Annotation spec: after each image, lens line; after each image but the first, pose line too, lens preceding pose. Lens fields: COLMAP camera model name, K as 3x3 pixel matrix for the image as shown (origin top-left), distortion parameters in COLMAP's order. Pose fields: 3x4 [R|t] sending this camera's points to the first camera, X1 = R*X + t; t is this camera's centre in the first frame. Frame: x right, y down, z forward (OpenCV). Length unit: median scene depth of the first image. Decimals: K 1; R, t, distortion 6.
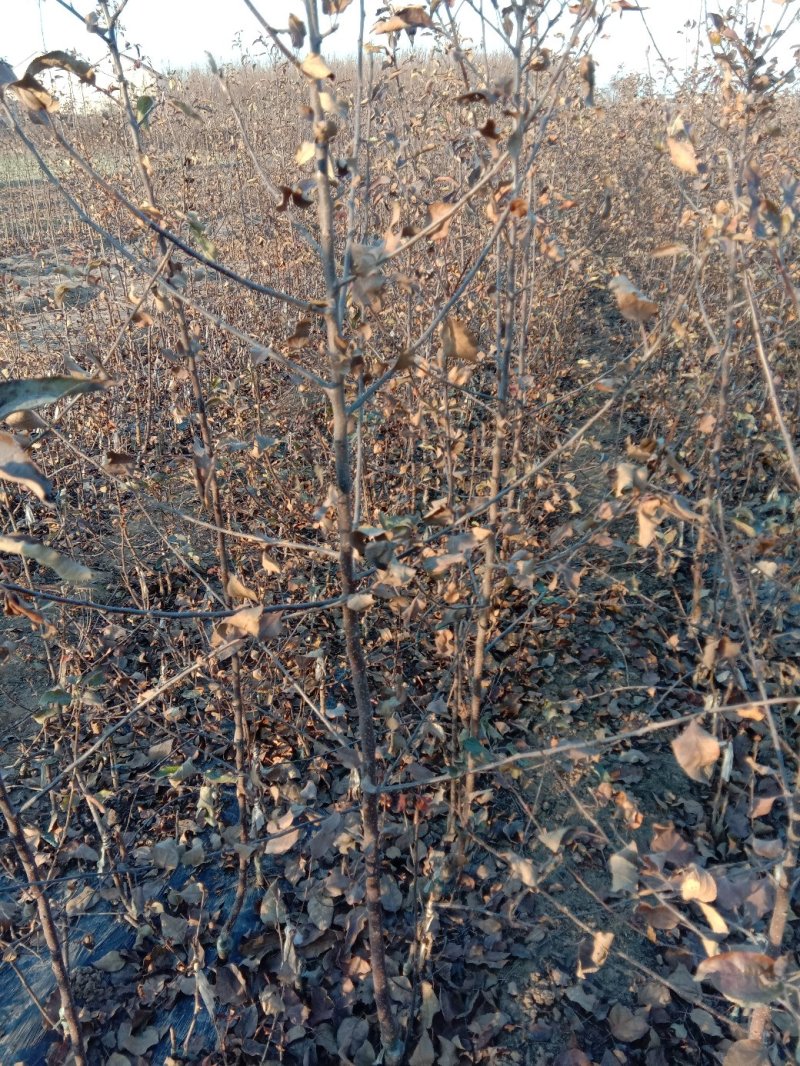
lens RADIAL K [[859.5, 0, 394.1], [0, 859.5, 545.6], [0, 0, 1]] dist [0.118857, -0.170302]
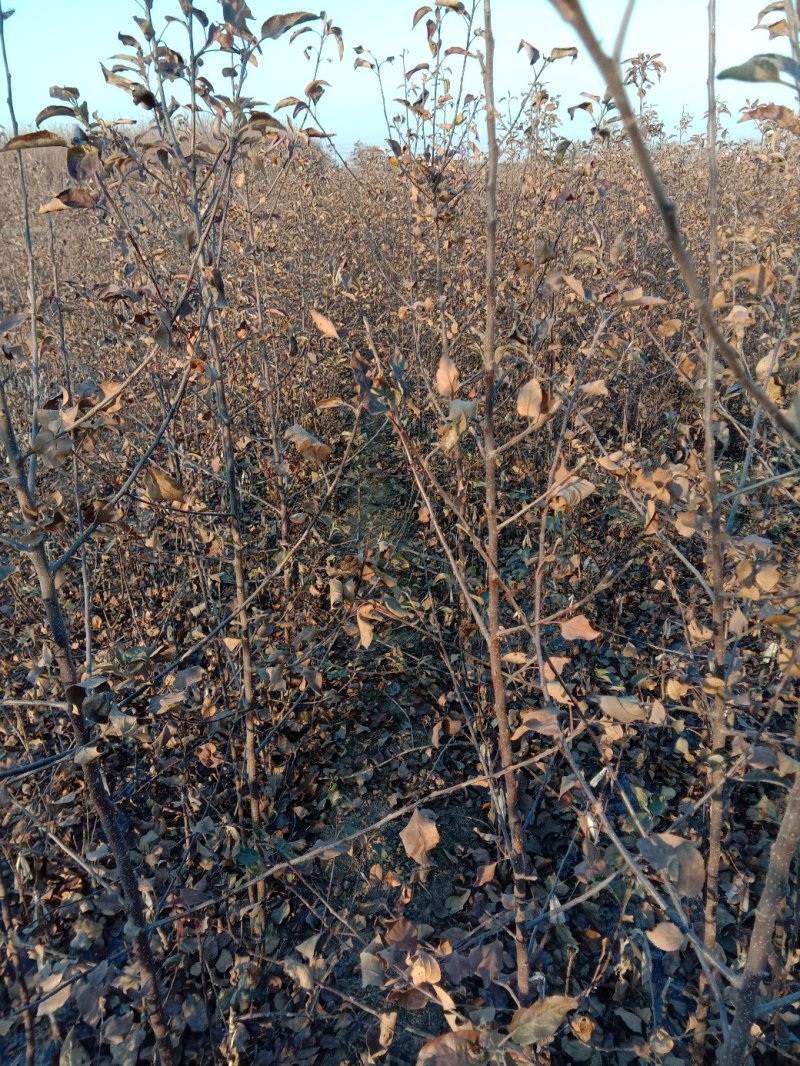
lens RADIAL K [[859.5, 0, 394.1], [0, 859.5, 545.6], [0, 0, 1]] dist [0.118857, -0.170302]
pose [[0.966433, -0.123711, 0.225173, 0.050505], [0.138791, 0.988937, -0.052360, -0.034885], [-0.216204, 0.081854, 0.972911, -0.042445]]
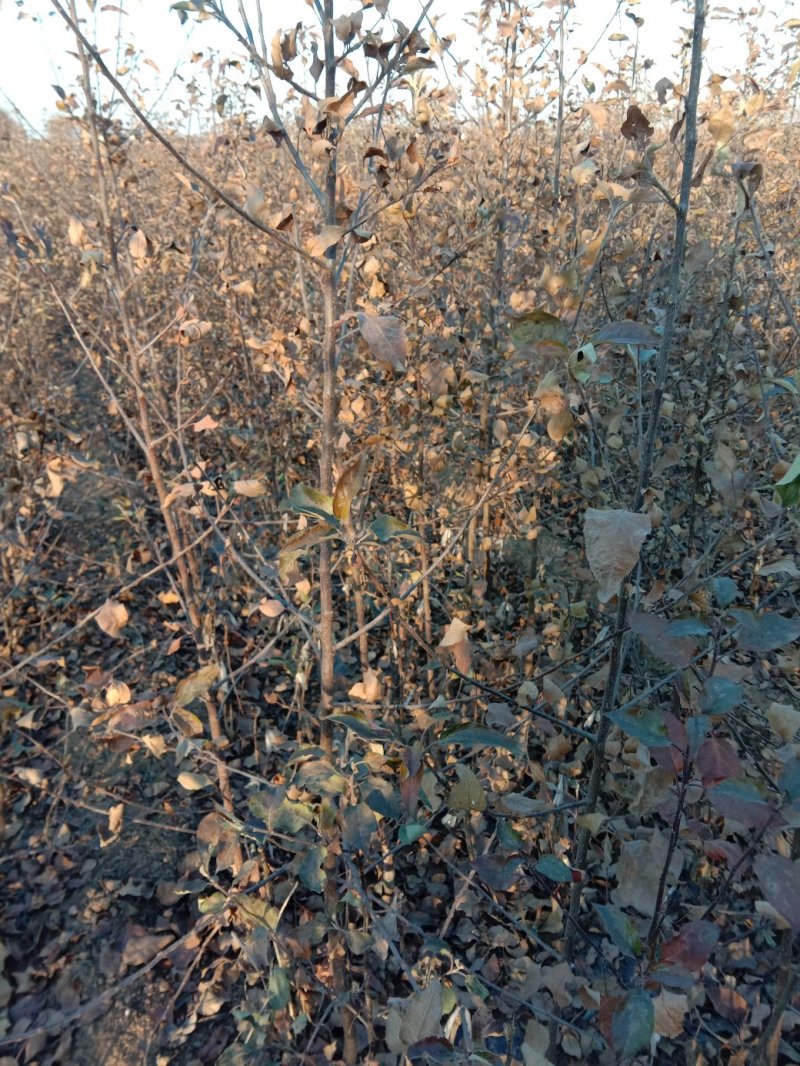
lens RADIAL K [[856.9, 0, 400.0], [0, 856.9, 533.0], [0, 0, 1]] dist [0.103538, -0.159412]
pose [[0.841663, -0.222588, 0.491993, 0.035478], [0.243968, 0.969550, 0.021284, 0.083940], [-0.481749, 0.102117, 0.870339, -0.207598]]
